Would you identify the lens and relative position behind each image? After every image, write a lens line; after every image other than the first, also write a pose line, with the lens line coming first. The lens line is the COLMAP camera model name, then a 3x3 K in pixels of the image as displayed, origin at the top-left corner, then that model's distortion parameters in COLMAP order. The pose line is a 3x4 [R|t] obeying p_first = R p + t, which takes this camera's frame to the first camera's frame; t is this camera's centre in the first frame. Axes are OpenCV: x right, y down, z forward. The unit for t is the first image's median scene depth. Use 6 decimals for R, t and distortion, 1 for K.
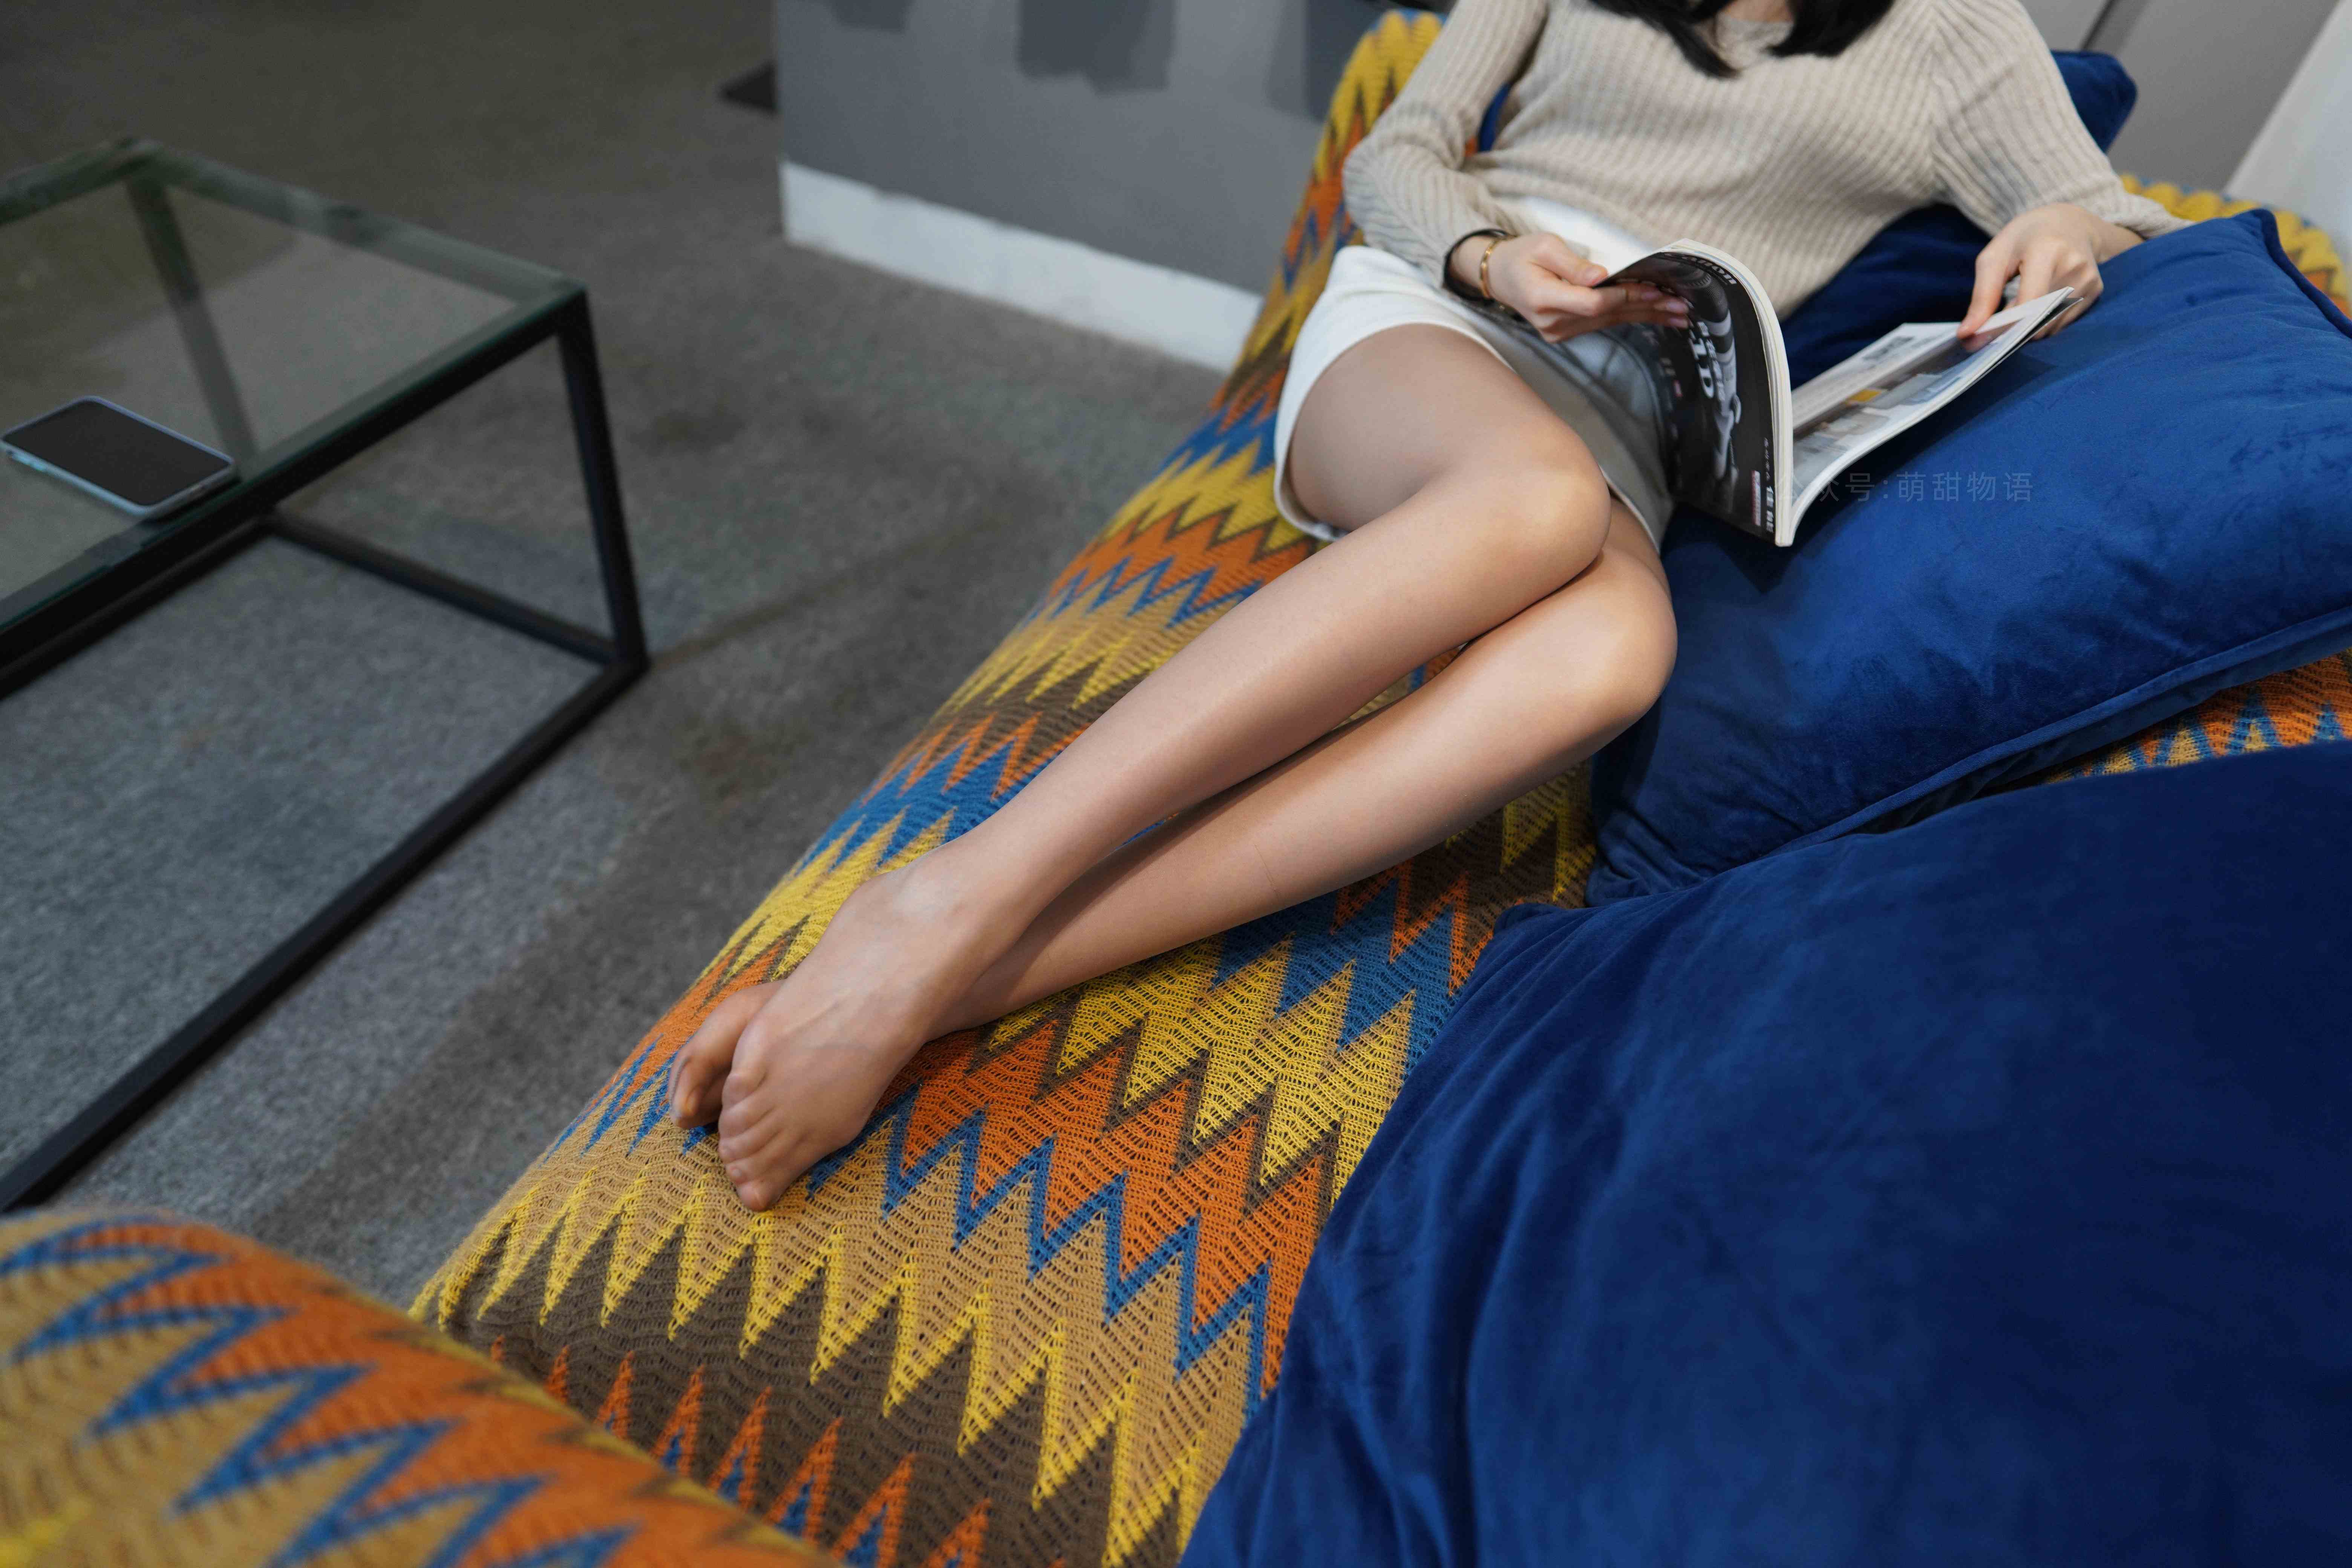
lens RADIAL K [[1544.3, 0, 1171.1], [0, 1544.3, 798.2], [0, 0, 1]] dist [-0.037742, 0.049530]
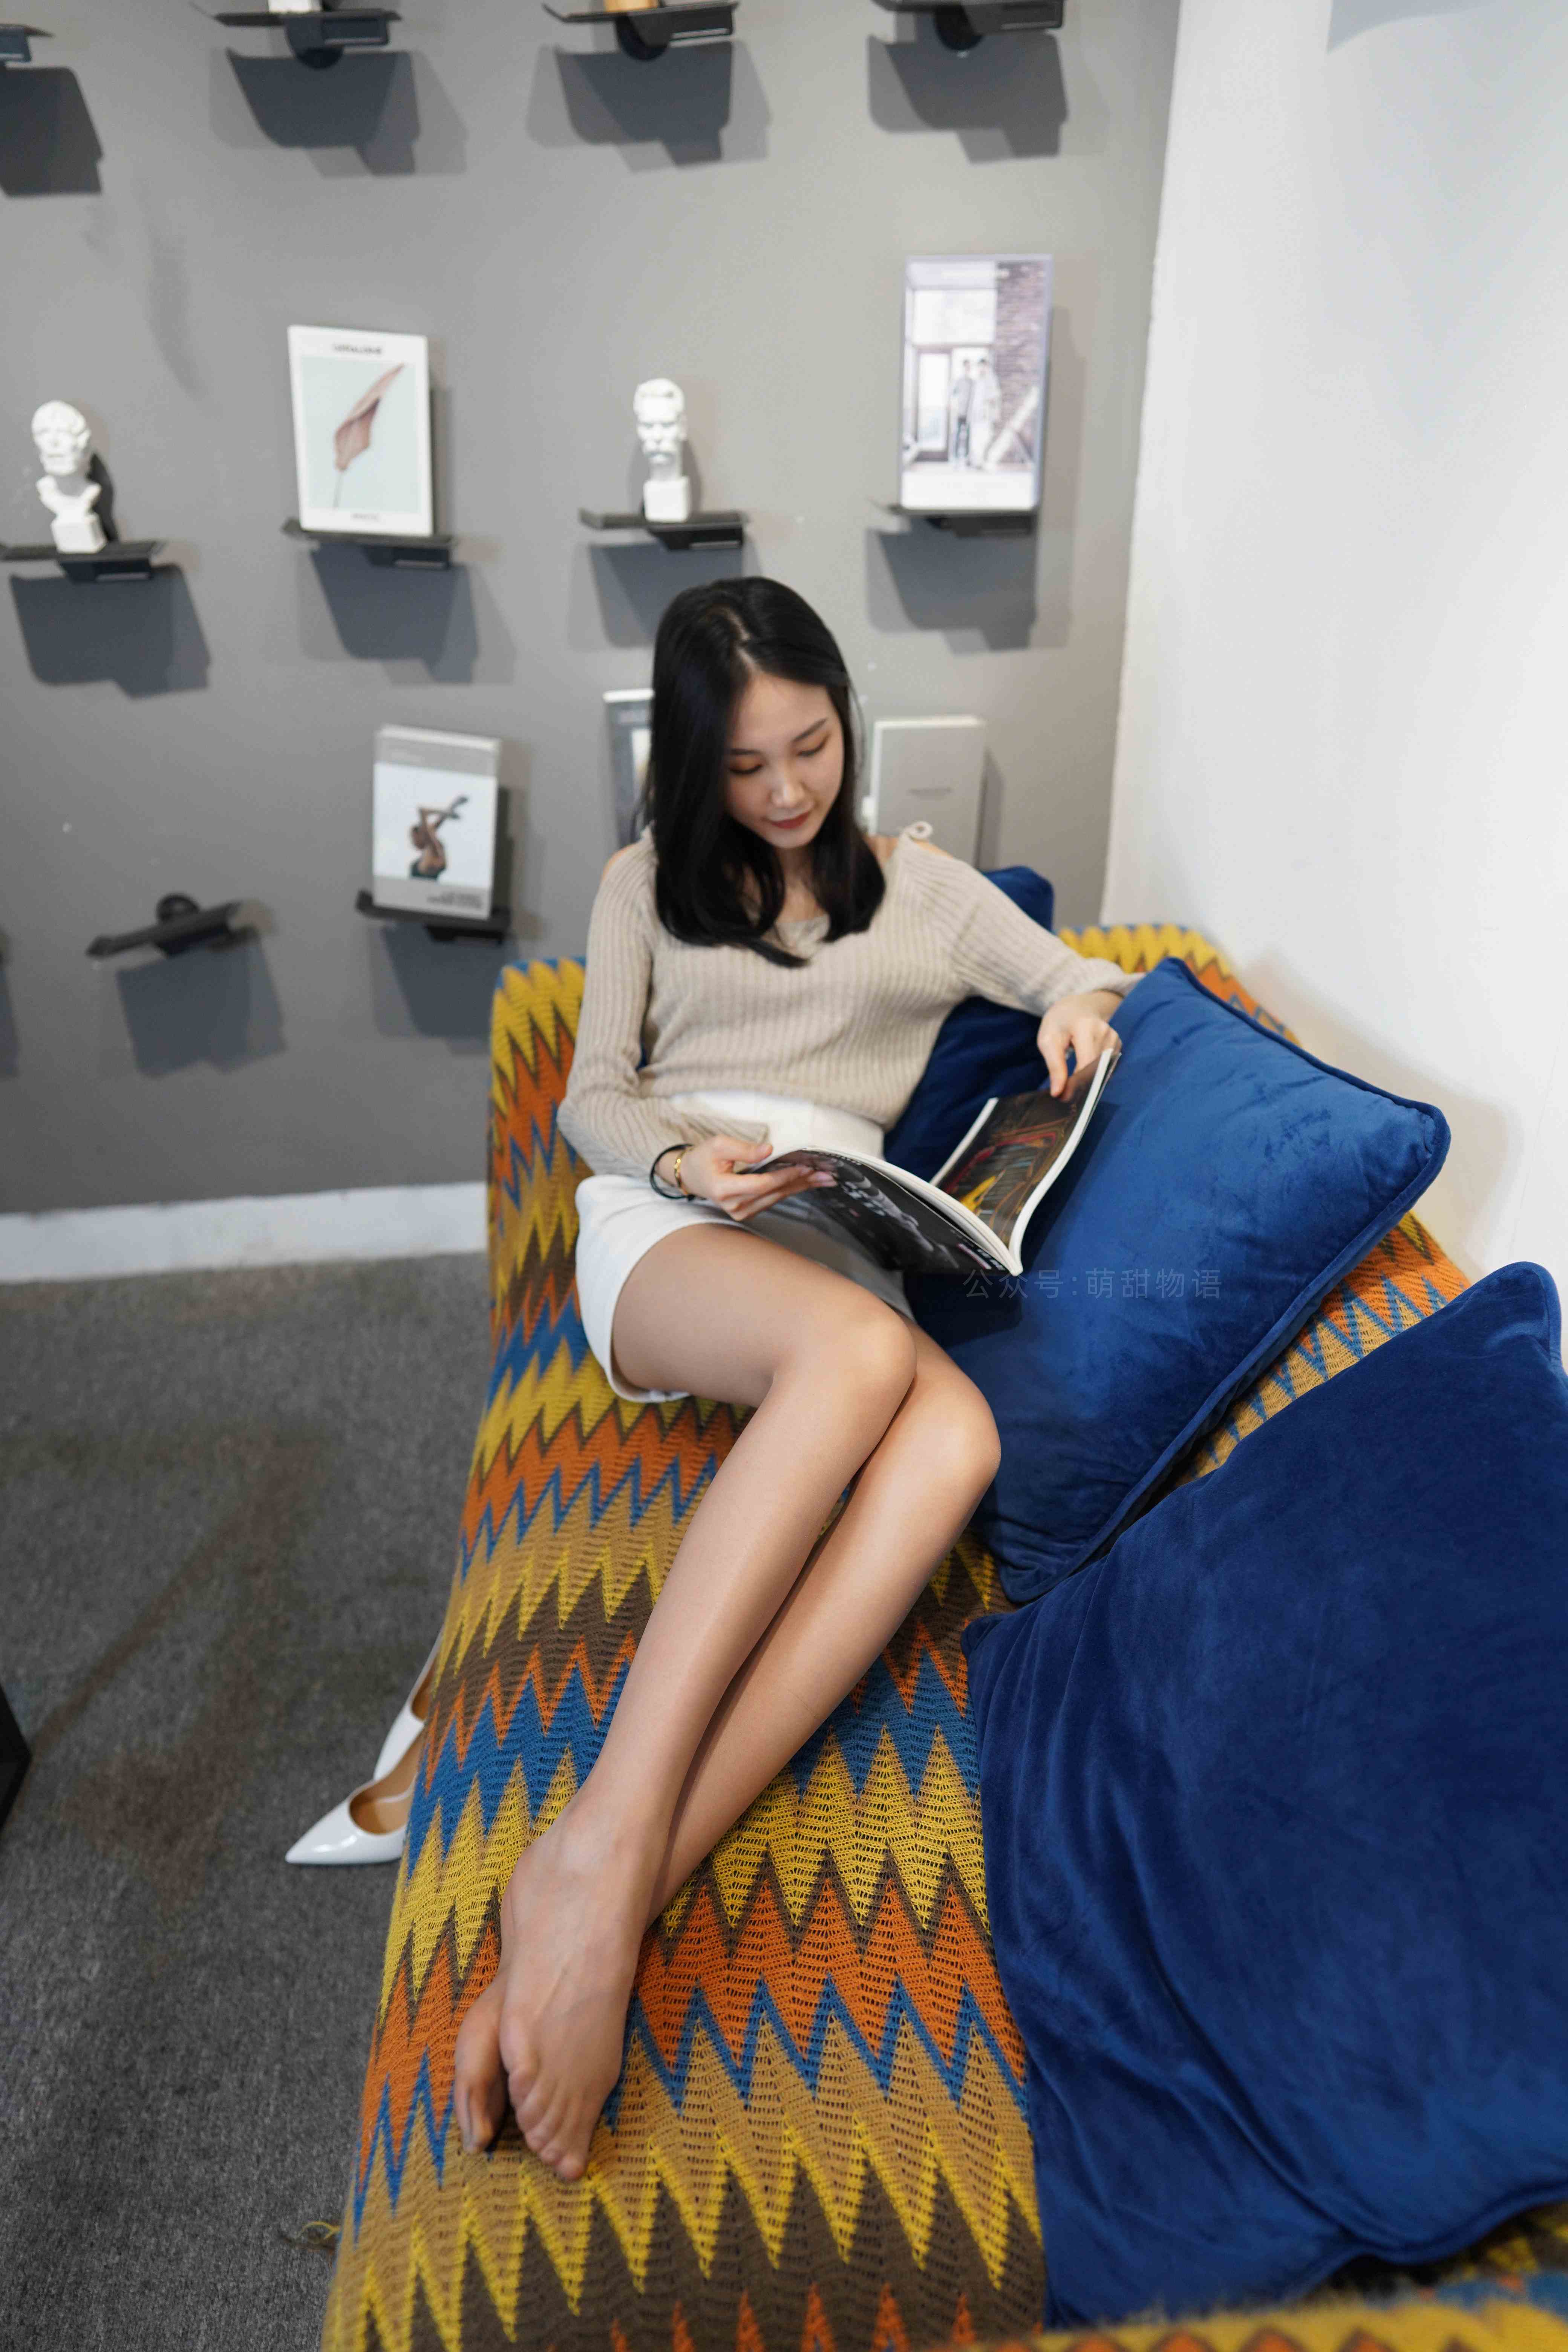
lens RADIAL K [[1544.3, 0, 786.9], [0, 1544.3, 1203.0], [0, 0, 1]] dist [-0.037742, 0.049530]
pose [[0.876242, -0.345860, 0.335531, -0.256200], [0.407764, 0.903223, -0.133851, -0.163935], [-0.256766, 0.254104, 0.932471, -0.293273]]
